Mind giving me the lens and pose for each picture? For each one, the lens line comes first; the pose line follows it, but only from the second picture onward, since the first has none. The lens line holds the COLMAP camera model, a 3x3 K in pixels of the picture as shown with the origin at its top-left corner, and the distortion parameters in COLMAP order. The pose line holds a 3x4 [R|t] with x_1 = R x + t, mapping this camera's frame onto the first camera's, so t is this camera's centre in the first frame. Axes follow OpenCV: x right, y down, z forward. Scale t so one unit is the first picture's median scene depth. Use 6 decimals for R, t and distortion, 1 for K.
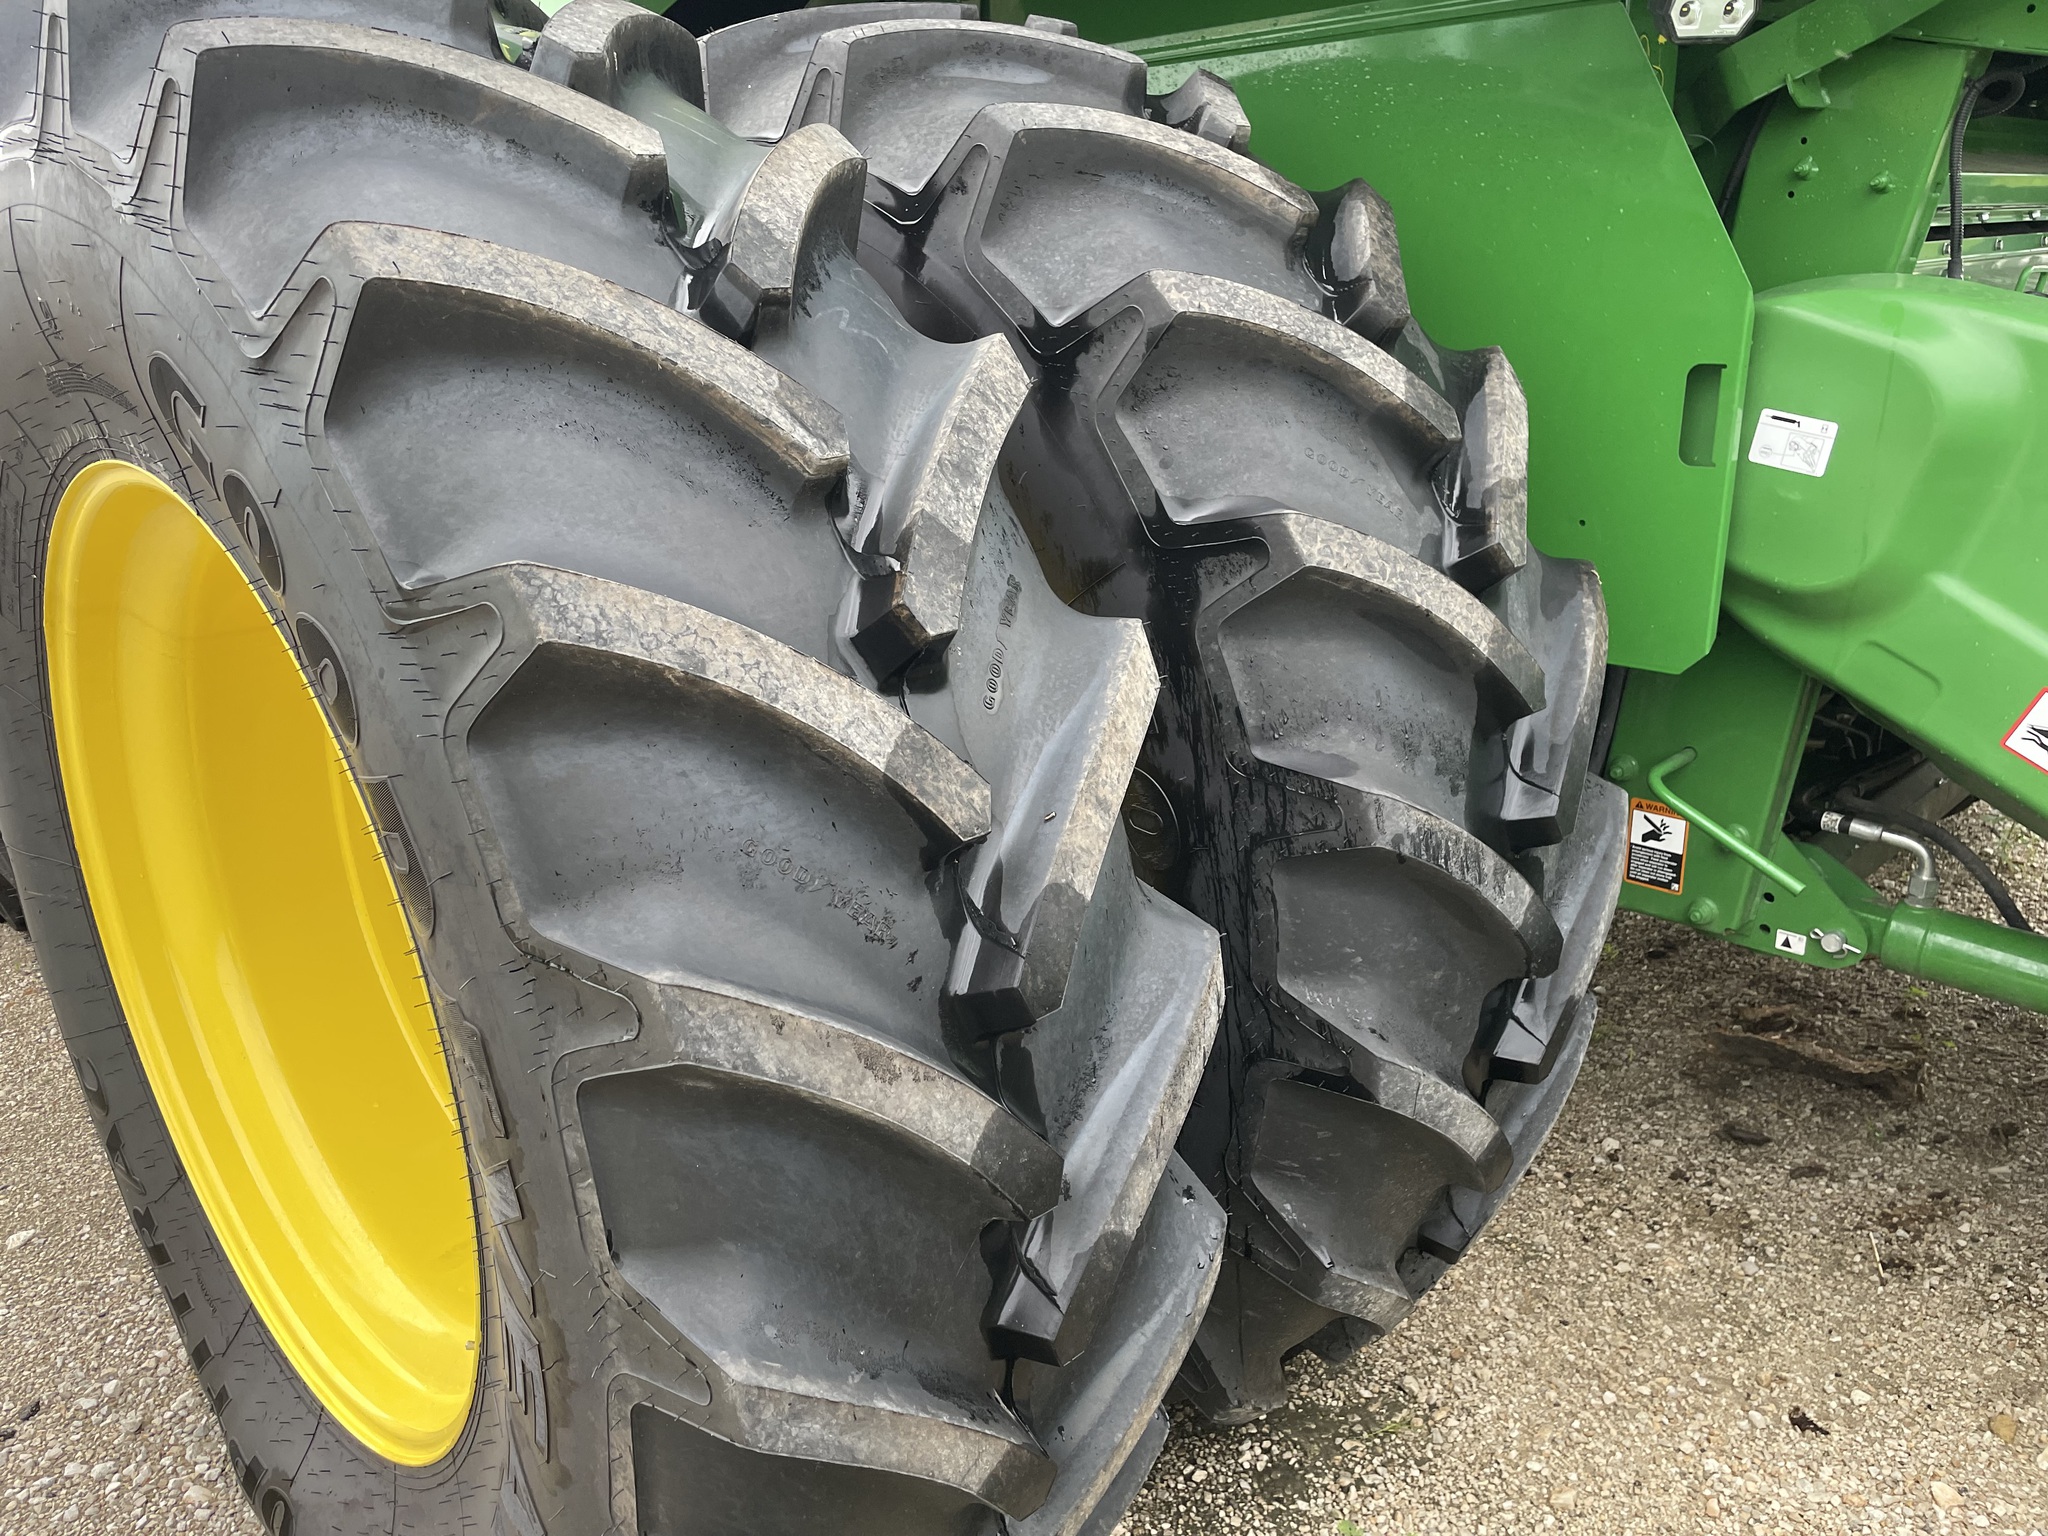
lens RADIAL K [[1533.7, 0, 1024.0], [0, 1533.7, 768.0], [0, 0, 1]] dist [-0.001292, -0.003415]
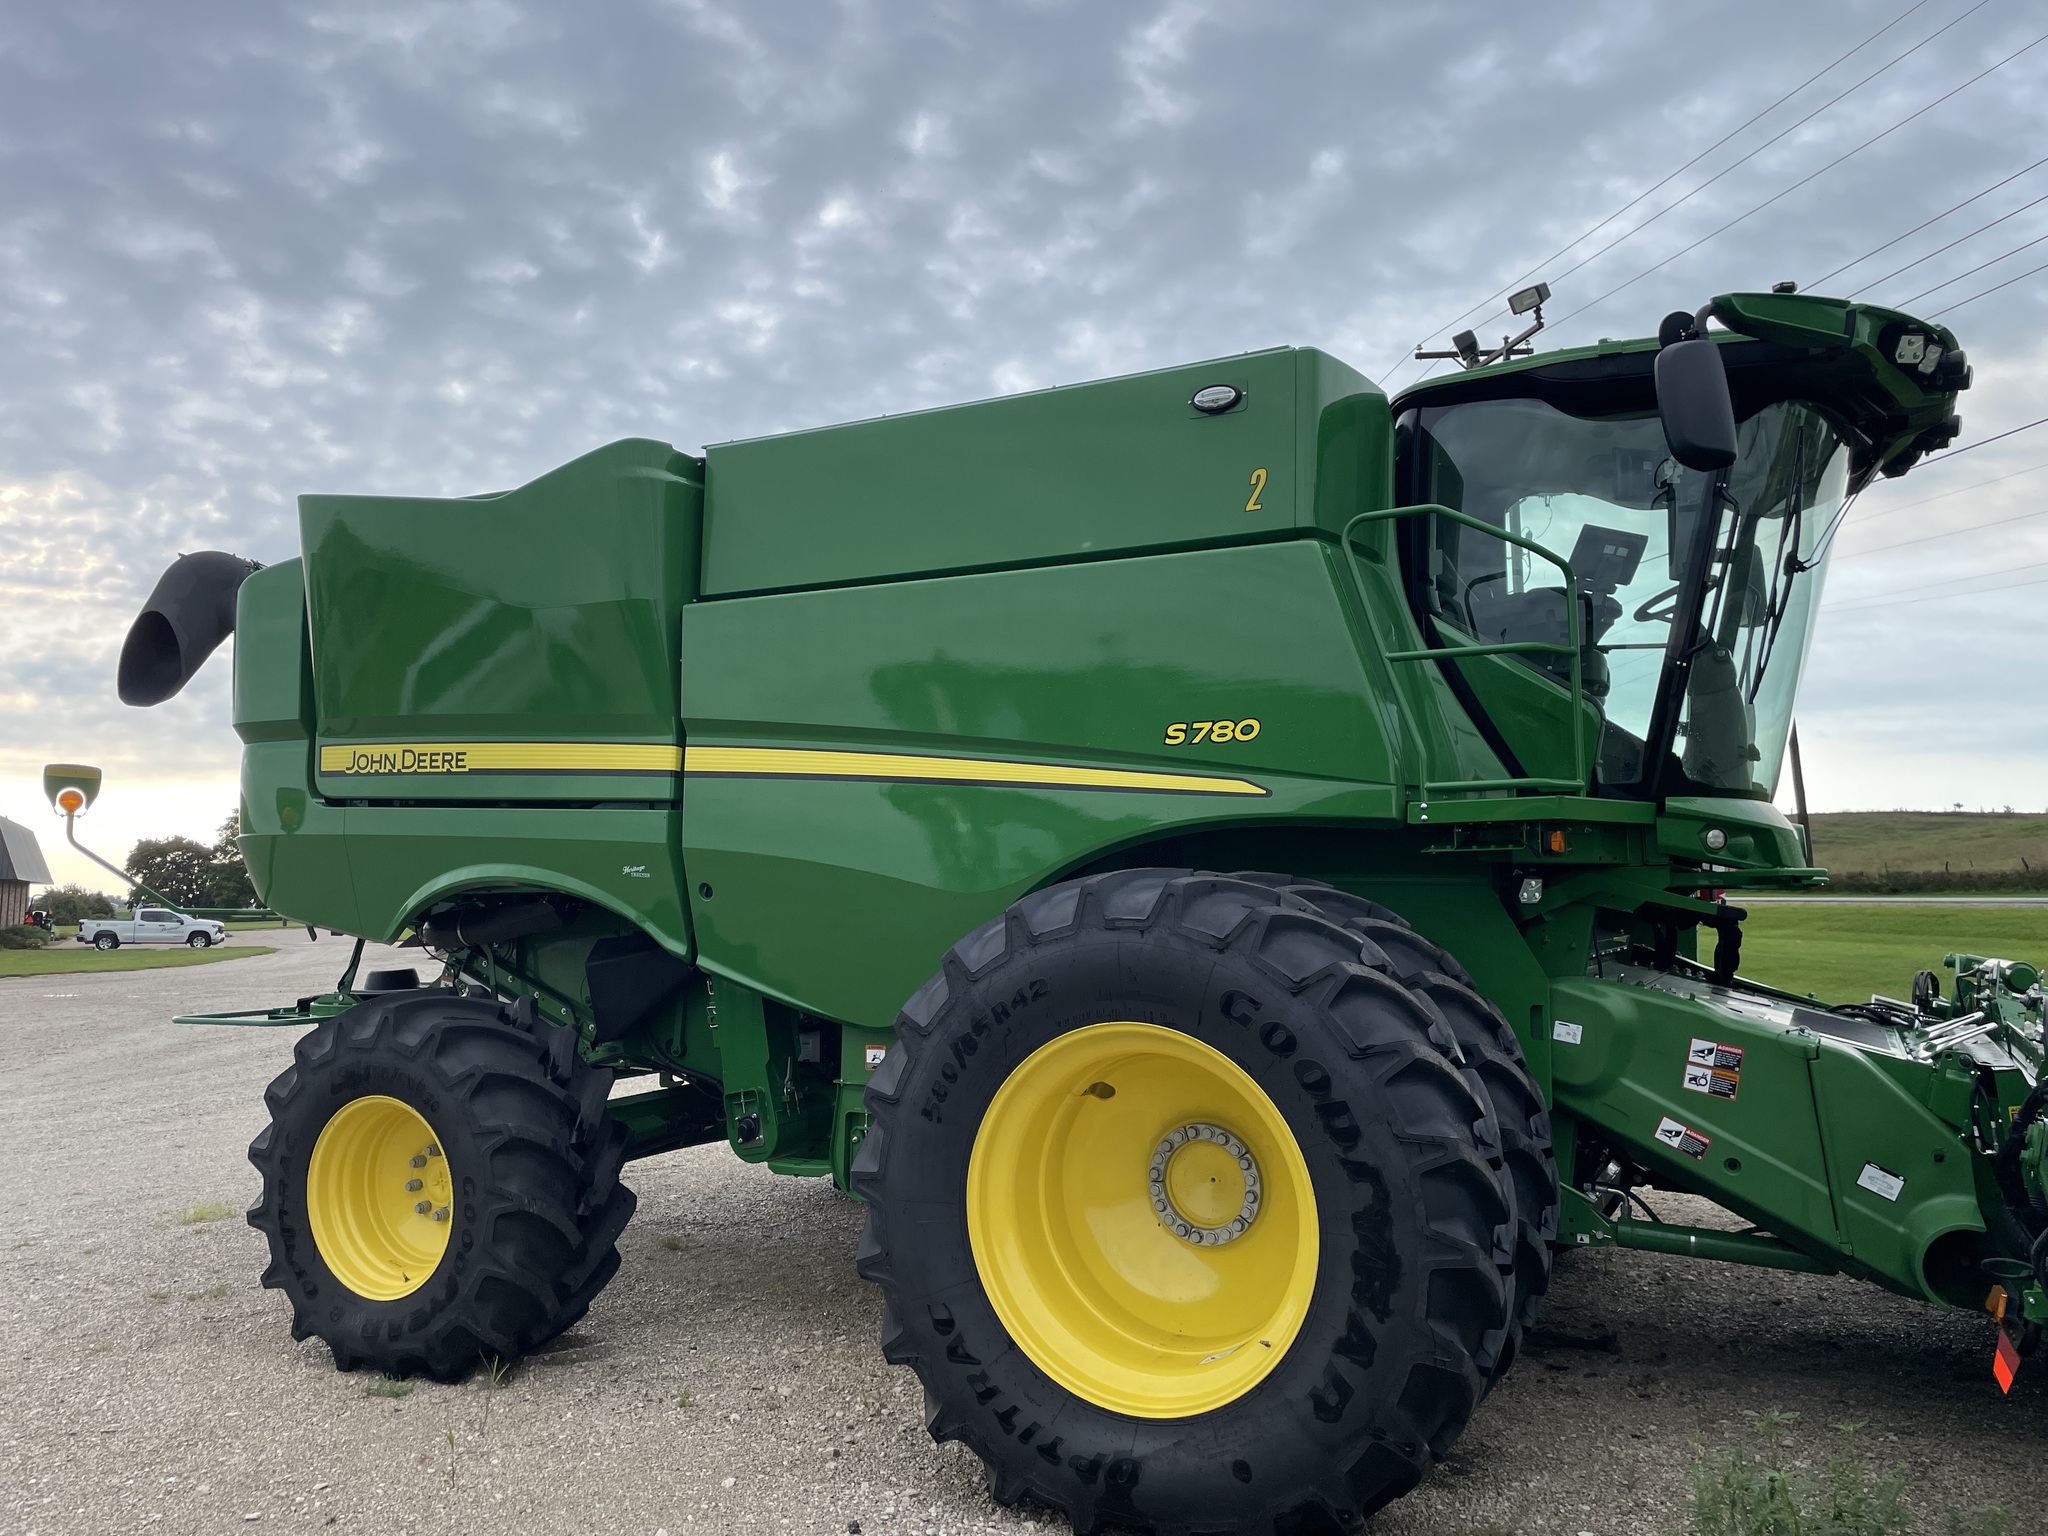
lens RADIAL K [[1533.7, 0, 1024.0], [0, 1533.7, 768.0], [0, 0, 1]] dist [-0.001292, -0.003415]
pose [[0.951058, 0.068167, 0.301401, -1.376686], [0.058679, 0.917780, -0.392730, 0.403362], [-0.303391, 0.391195, 0.868862, -1.389452]]
